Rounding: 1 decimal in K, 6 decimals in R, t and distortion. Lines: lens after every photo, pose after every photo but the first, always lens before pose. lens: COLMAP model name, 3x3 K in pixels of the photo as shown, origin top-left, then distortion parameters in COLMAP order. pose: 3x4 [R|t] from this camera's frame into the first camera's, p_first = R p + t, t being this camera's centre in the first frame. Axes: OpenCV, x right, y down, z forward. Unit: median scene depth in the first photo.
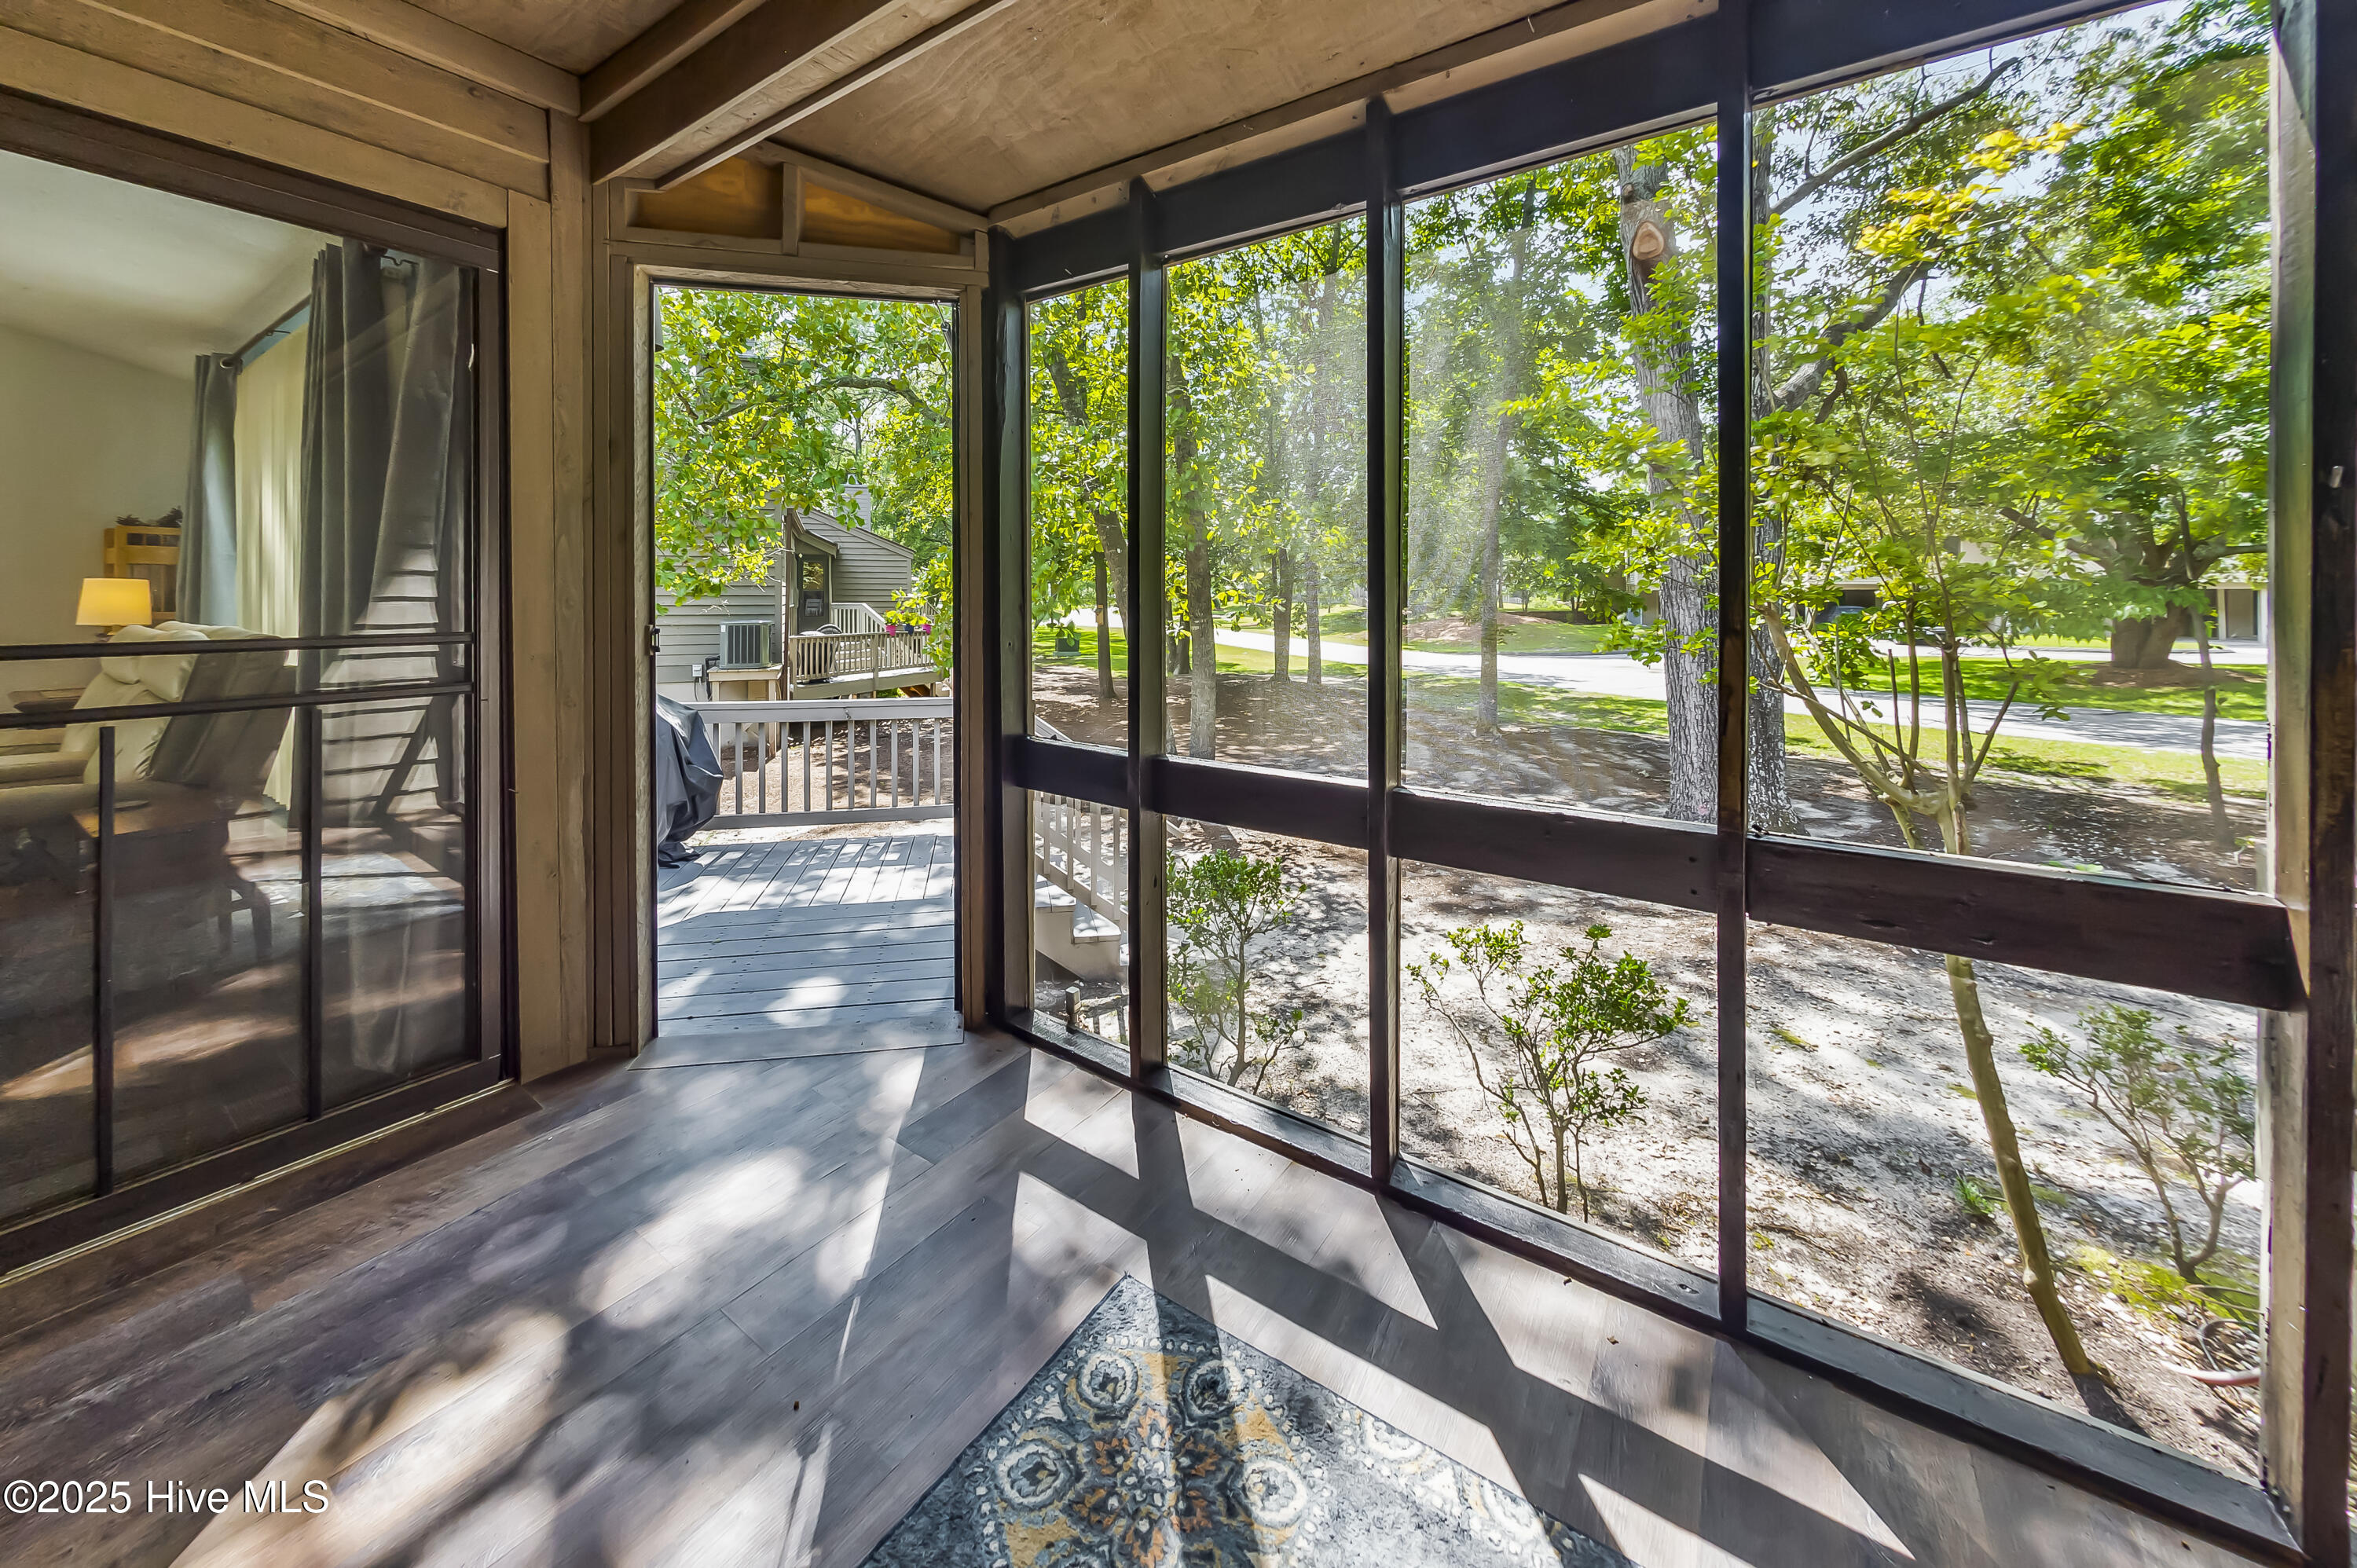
lens RADIAL K [[854.6, 0, 1072.8], [0, 854.6, 612.2], [0, 0, 1]] dist [0.000519, 0.000062]
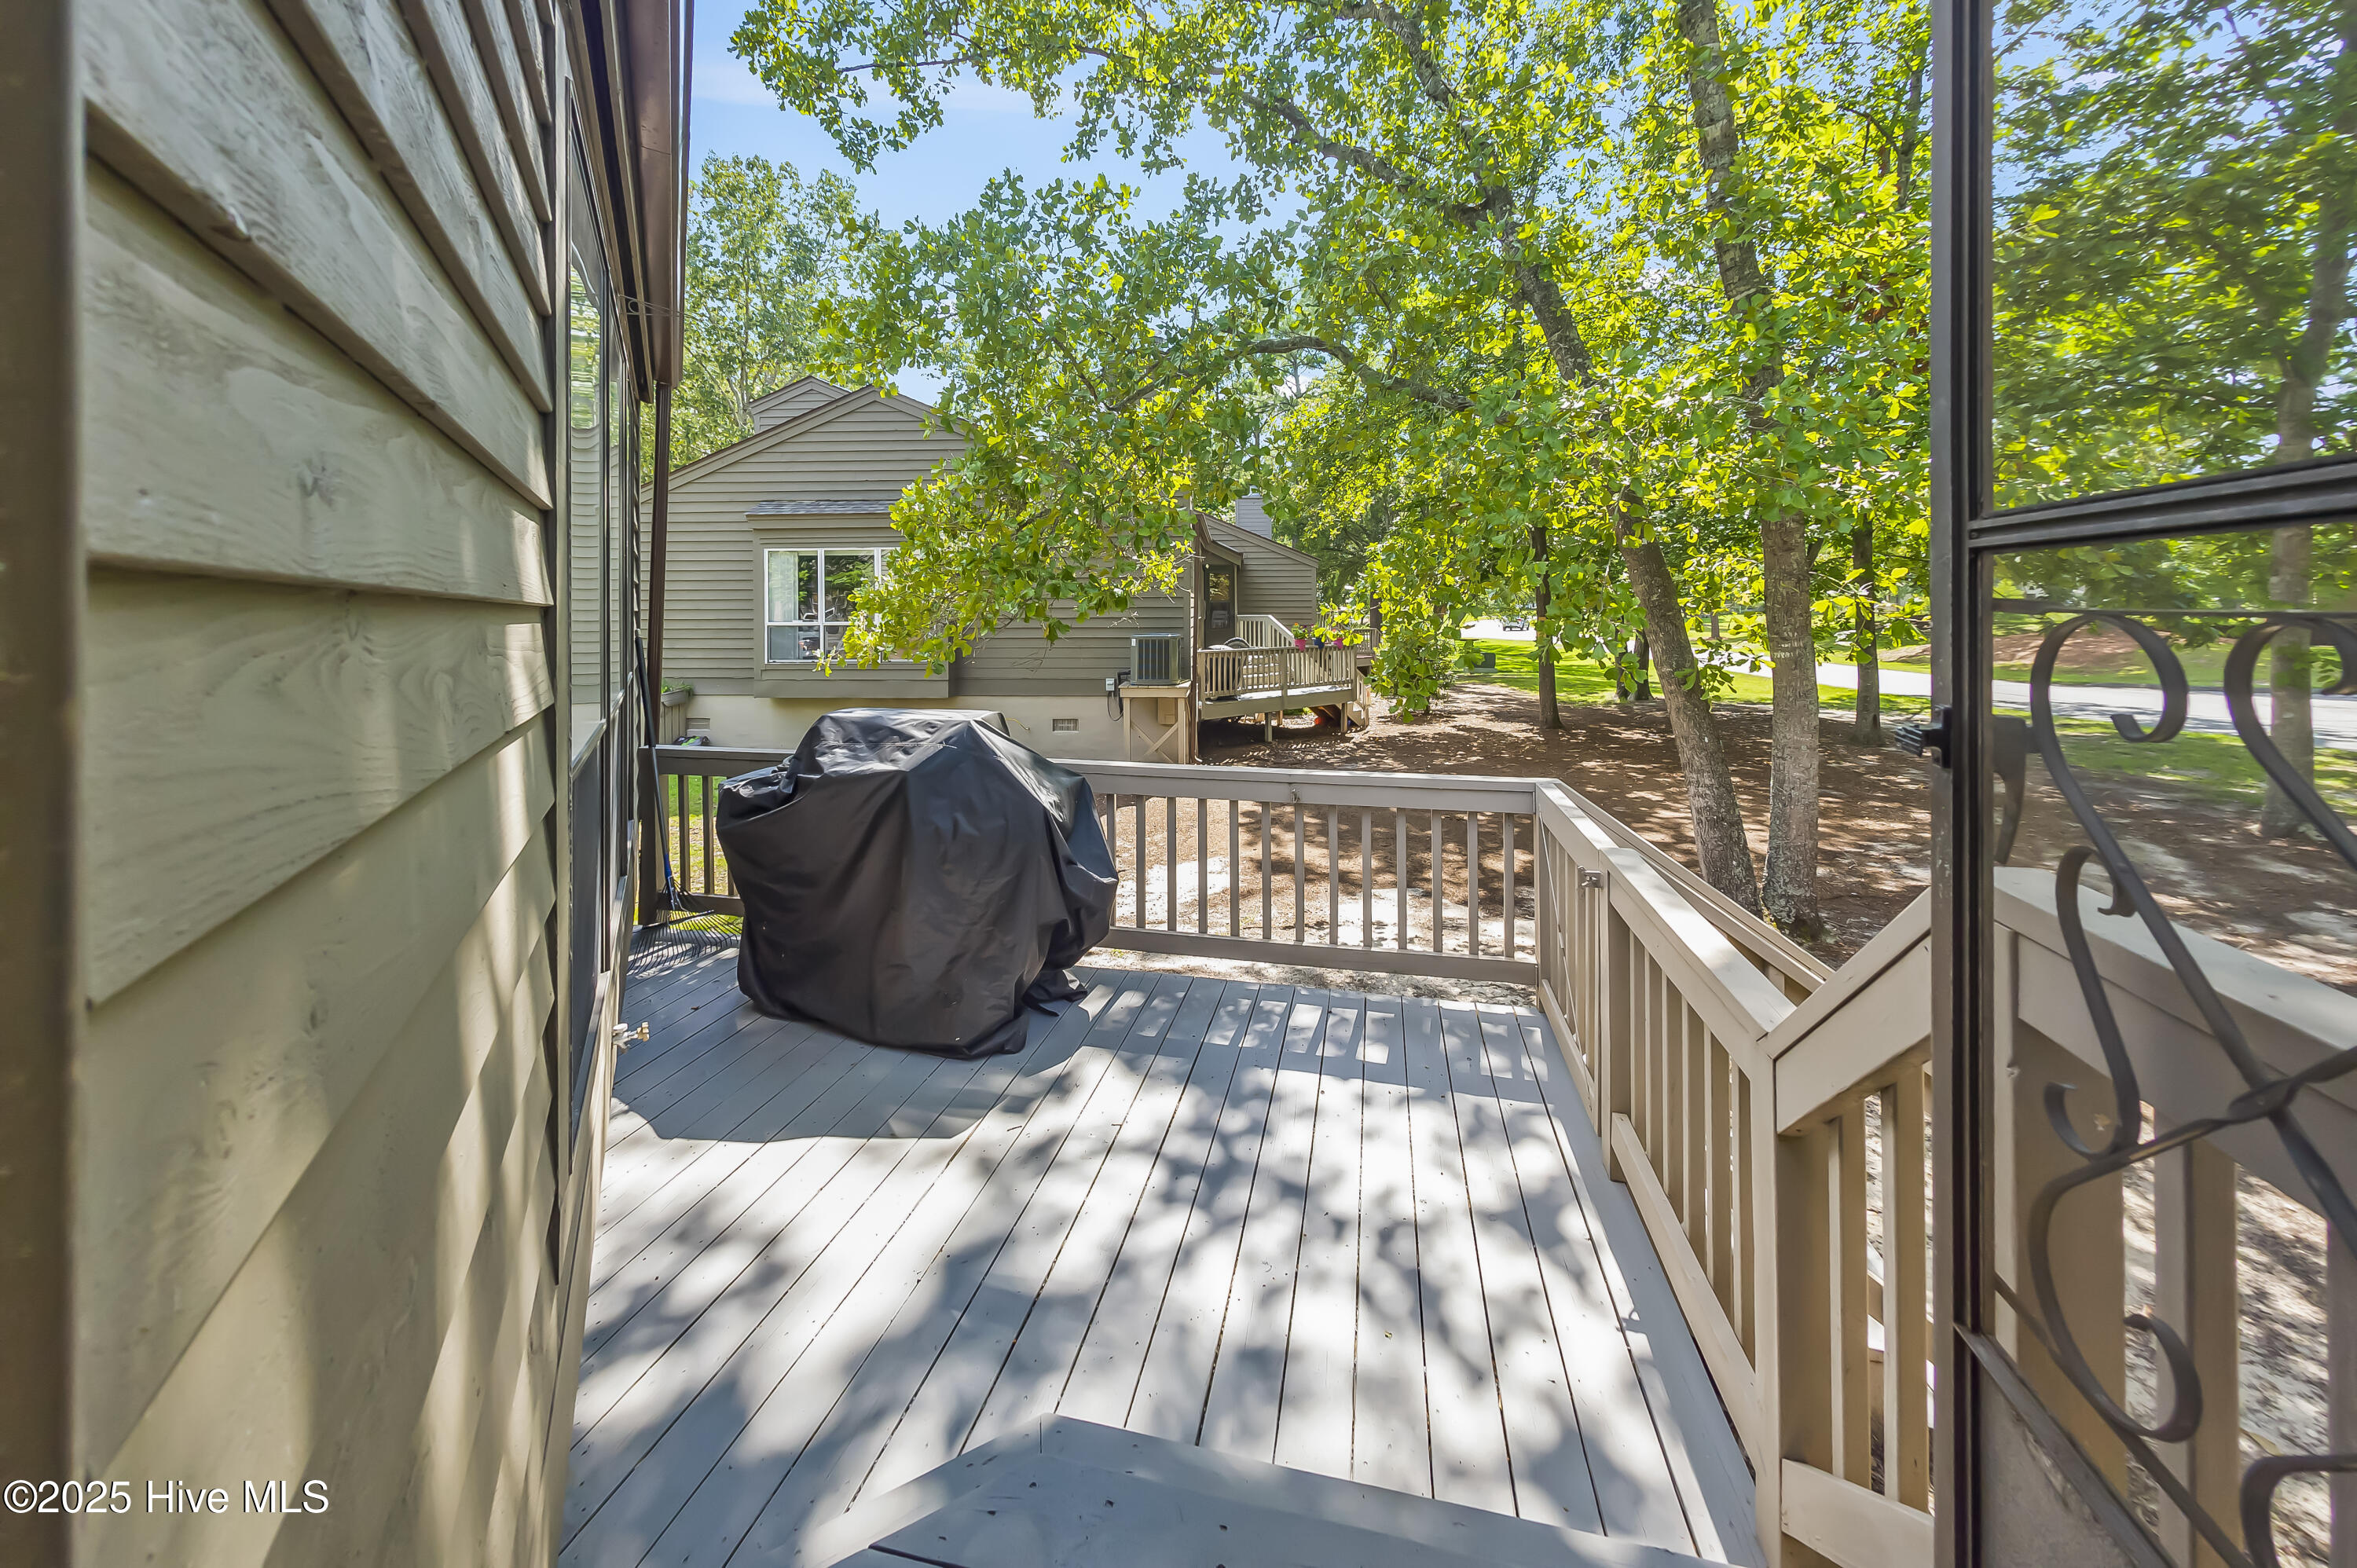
lens RADIAL K [[800.7, 0, 1168.6], [0, 800.7, 779.7], [0, 0, 1]] dist [0.001389, 0.000041]
pose [[0.938925, 0.067520, -0.337434, -0.050623], [-0.001456, 0.981333, 0.192312, -0.002647], [0.344119, -0.180075, 0.921496, 0.137773]]
